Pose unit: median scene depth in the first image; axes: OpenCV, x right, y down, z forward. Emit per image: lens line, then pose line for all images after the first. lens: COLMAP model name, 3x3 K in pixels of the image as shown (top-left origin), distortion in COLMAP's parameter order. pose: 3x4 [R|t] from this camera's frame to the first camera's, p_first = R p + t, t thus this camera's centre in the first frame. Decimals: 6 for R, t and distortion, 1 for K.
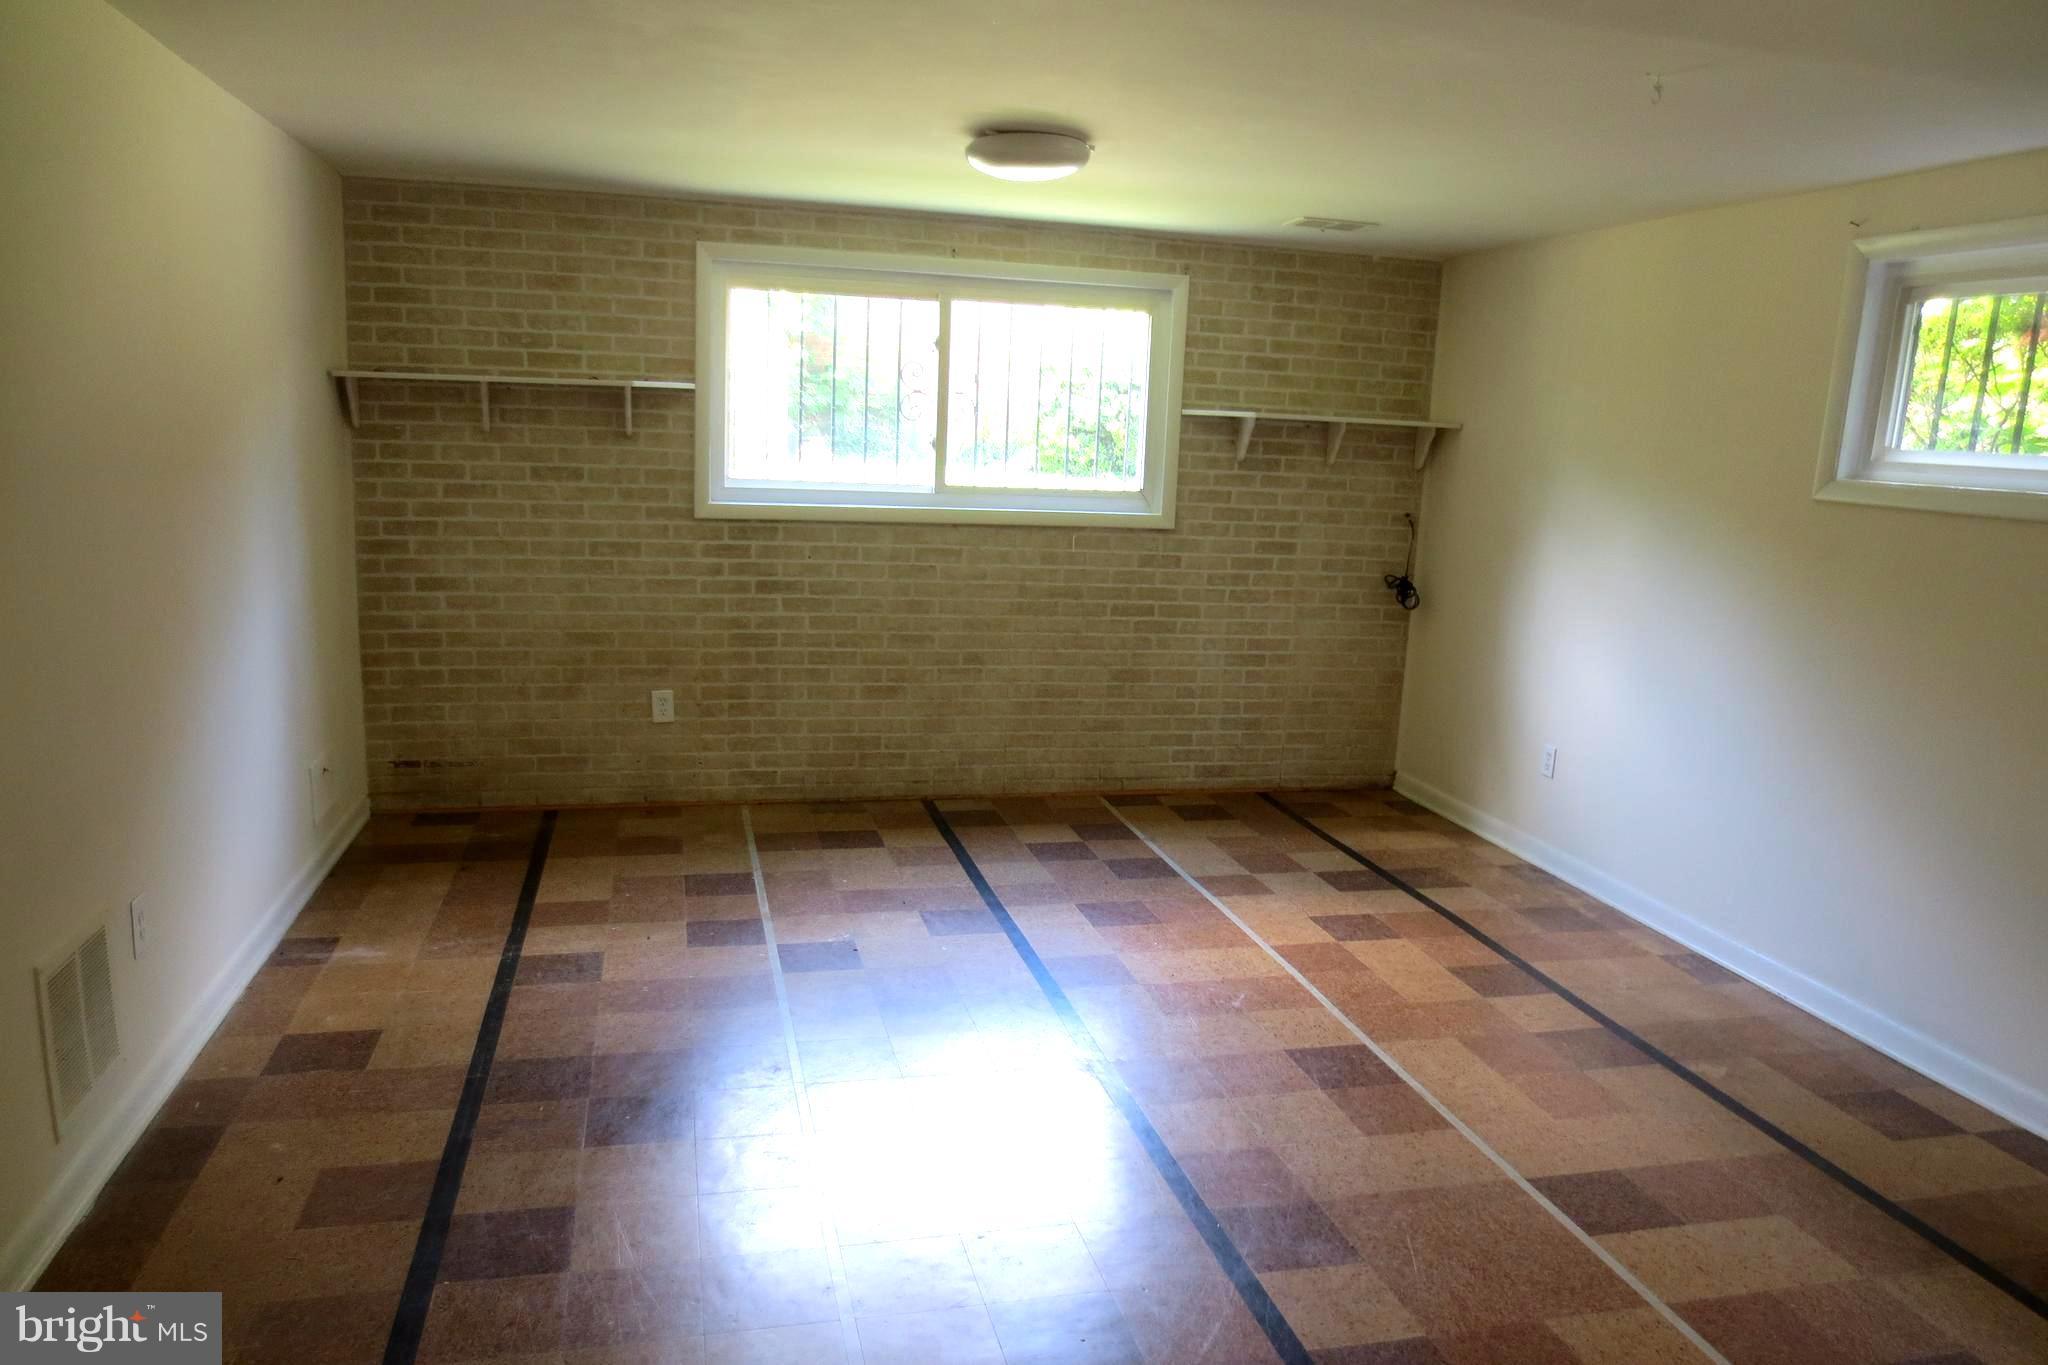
lens RADIAL K [[1444.9, 0, 1027.3], [0, 1444.9, 682.3], [0, 0, 1]] dist [-0.048168, 0.024986]
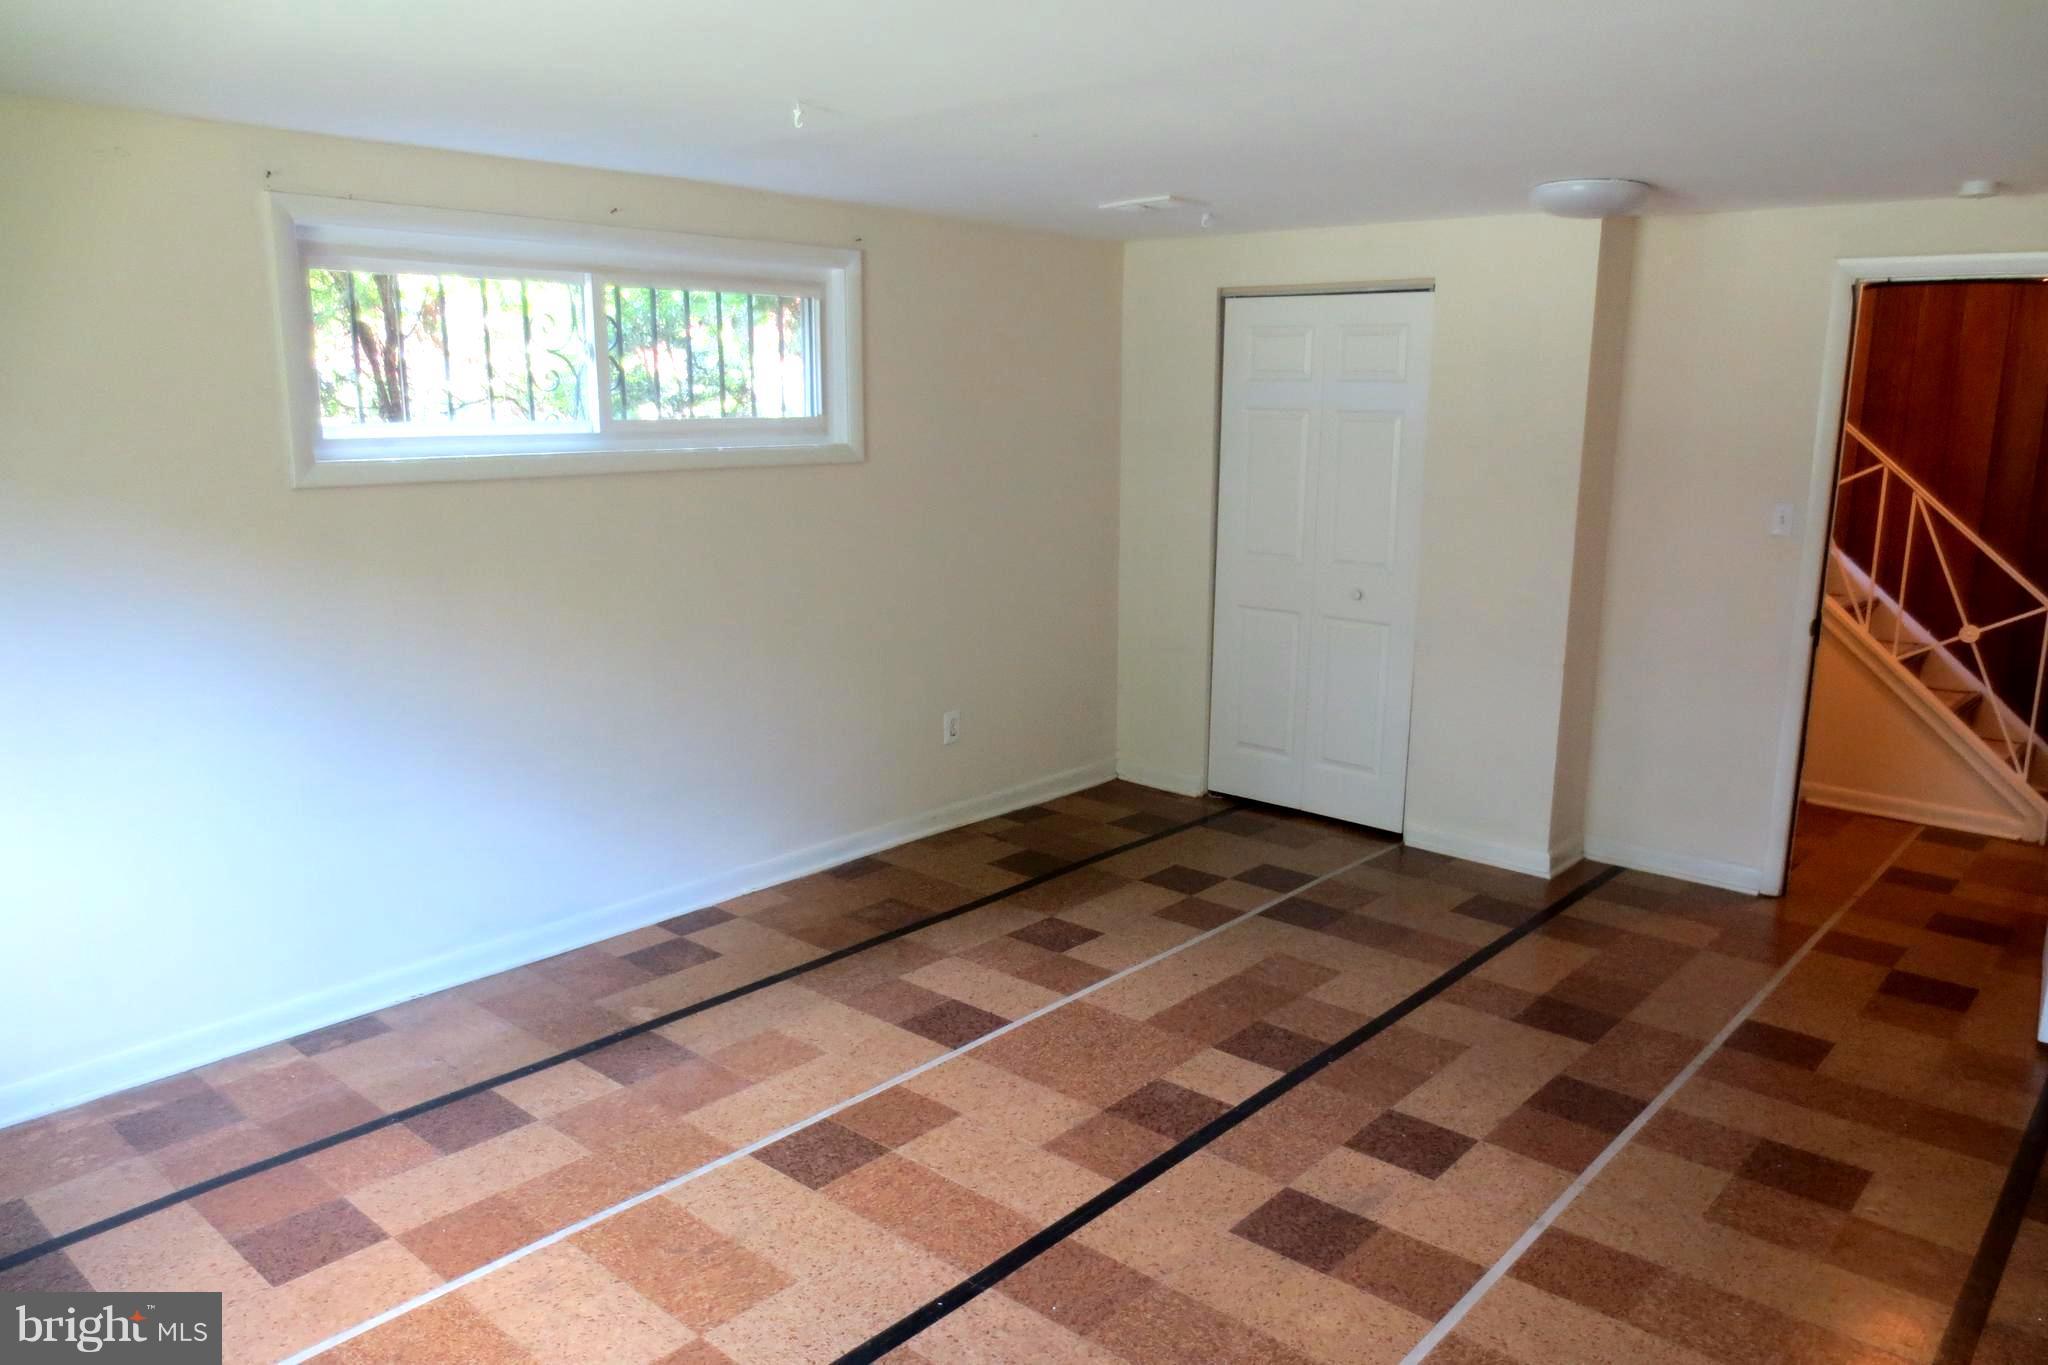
lens RADIAL K [[1444.9, 0, 1031.3], [0, 1444.9, 691.8], [0, 0, 1]] dist [-0.048168, 0.024986]
pose [[-0.562784, -0.204090, 0.801013, -0.476759], [0.131903, 0.934451, 0.330762, -0.259258], [-0.816012, 0.291804, -0.498974, 1.183158]]
